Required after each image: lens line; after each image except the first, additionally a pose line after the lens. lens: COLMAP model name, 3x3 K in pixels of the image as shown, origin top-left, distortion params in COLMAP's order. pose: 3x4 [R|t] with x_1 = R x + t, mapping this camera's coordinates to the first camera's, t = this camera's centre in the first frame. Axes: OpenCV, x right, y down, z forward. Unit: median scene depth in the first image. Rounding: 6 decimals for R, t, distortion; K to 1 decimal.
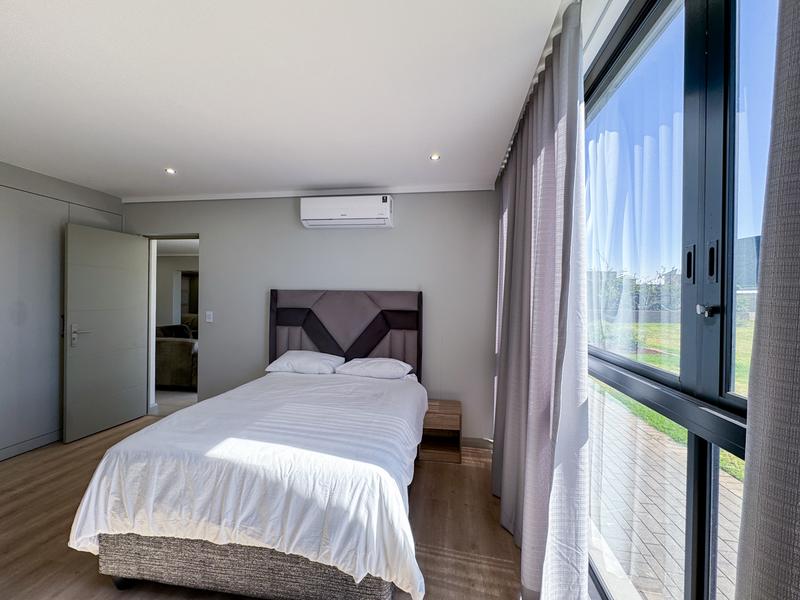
lens RADIAL K [[317.0, 0, 400.0], [0, 317.0, 300.0], [0, 0, 1]] dist [-0.000889, 0.000000]
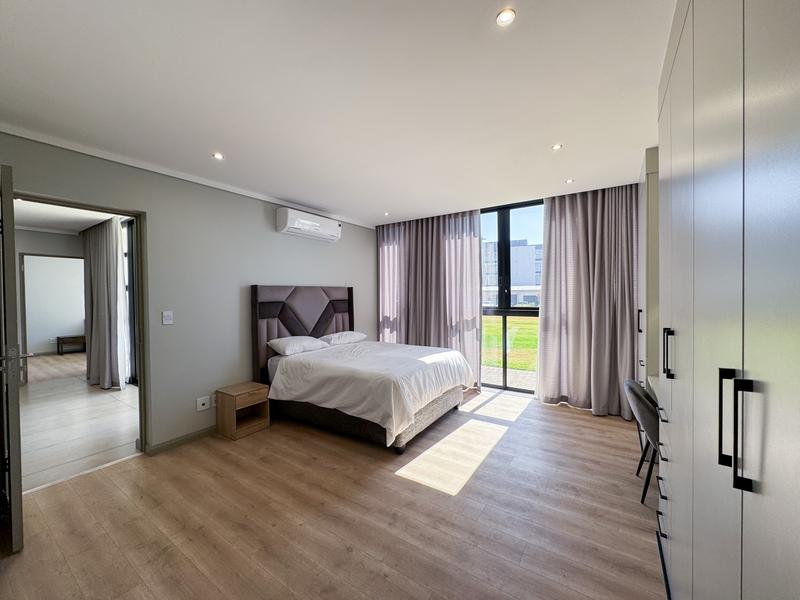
lens RADIAL K [[317.9, 0, 399.8], [0, 317.9, 298.6], [0, 0, 1]] dist [-0.002559, 0.000192]
pose [[0.420397, -0.032836, 0.906746, -1.300149], [0.021453, 0.999425, 0.026245, -0.006185], [-0.907087, 0.008419, 0.420860, 0.129723]]
